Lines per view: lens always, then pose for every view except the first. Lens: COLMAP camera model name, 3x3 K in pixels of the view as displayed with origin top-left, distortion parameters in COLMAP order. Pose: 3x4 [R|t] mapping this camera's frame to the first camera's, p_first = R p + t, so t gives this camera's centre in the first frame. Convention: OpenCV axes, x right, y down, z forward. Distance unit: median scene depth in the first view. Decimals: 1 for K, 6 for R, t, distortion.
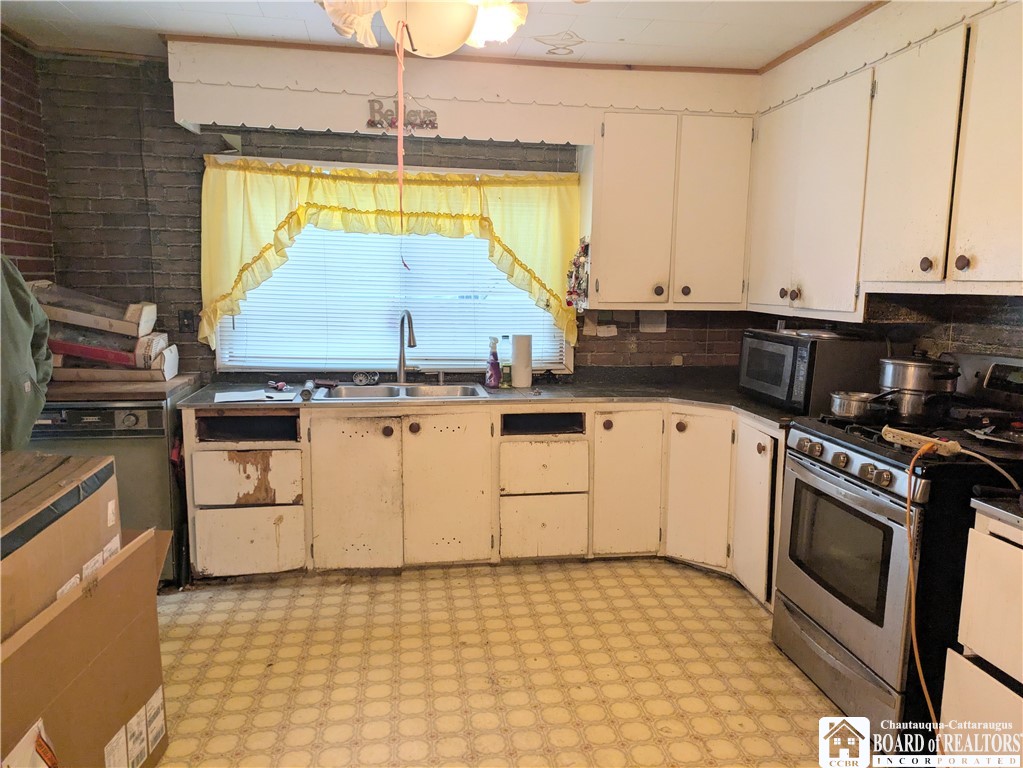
lens RADIAL K [[757.1, 0, 511.0], [0, 757.1, 388.1], [0, 0, 1]] dist [0.082657, -0.064333]
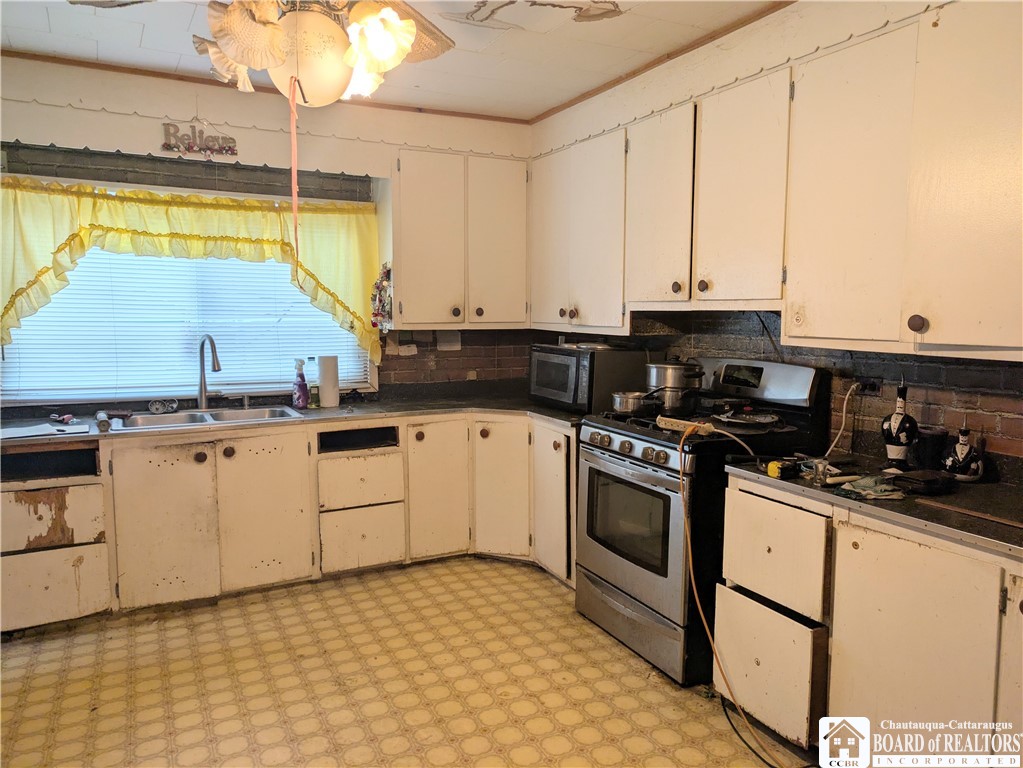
lens RADIAL K [[757.1, 0, 511.0], [0, 757.1, 388.1], [0, 0, 1]] dist [0.082657, -0.064333]
pose [[0.949051, -0.046963, 0.311602, -0.083766], [0.056921, 0.998115, -0.022936, 0.012746], [-0.309938, 0.039504, 0.949936, -0.067935]]
